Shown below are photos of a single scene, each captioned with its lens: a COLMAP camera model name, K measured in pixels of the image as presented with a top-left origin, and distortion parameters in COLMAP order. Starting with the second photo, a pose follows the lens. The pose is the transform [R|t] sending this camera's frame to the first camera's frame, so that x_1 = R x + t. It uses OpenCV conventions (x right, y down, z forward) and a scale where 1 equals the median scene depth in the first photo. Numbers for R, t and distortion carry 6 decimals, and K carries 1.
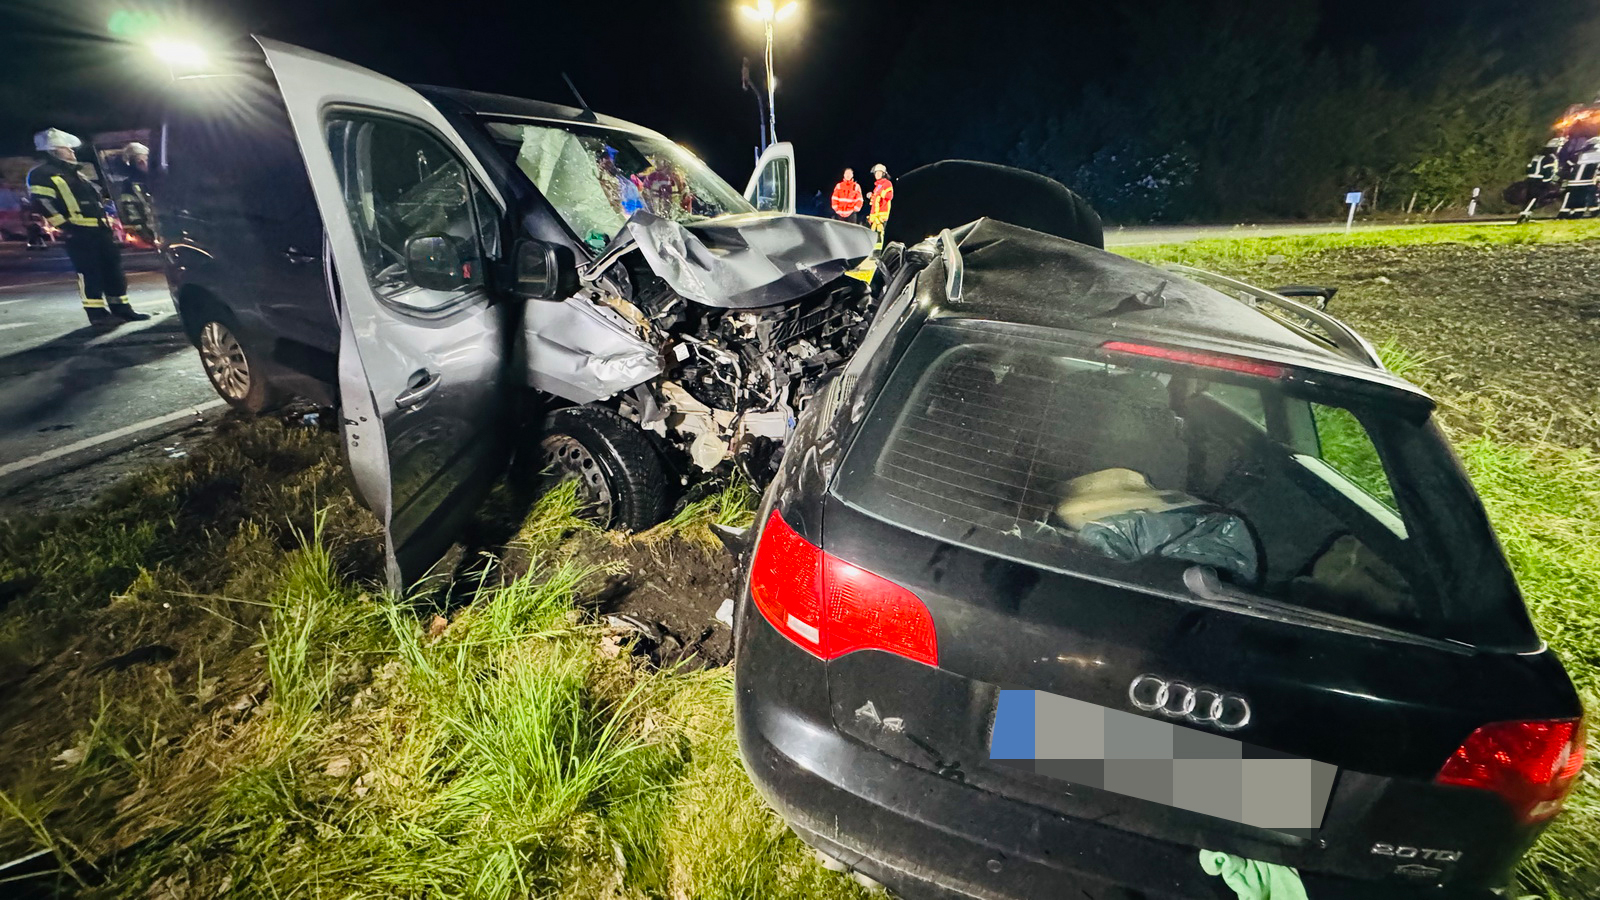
lens RADIAL K [[637.8, 0, 800.0], [0, 637.8, 449.1], [0, 0, 1]] dist [-0.000447, -0.000481]
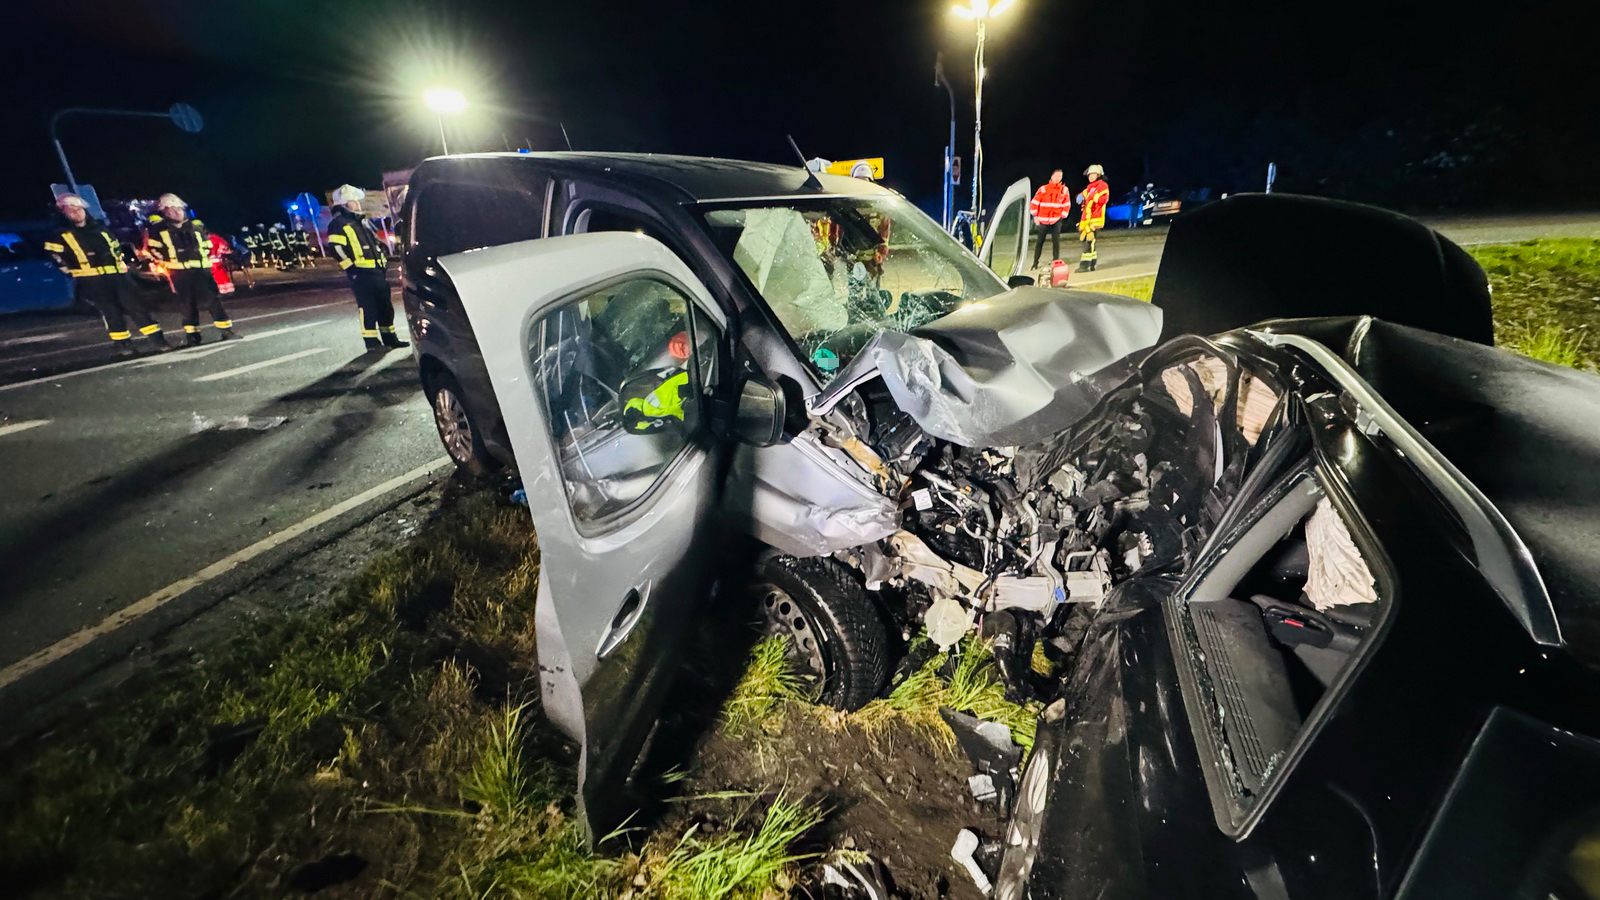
lens RADIAL K [[637.8, 0, 801.5], [0, 637.8, 450.7], [0, 0, 1]] dist [-0.000447, -0.000481]
pose [[0.966830, 0.059737, -0.248338, -0.131549], [-0.057118, 0.998210, 0.017743, -0.207740], [0.248953, -0.002970, 0.968511, 0.189511]]
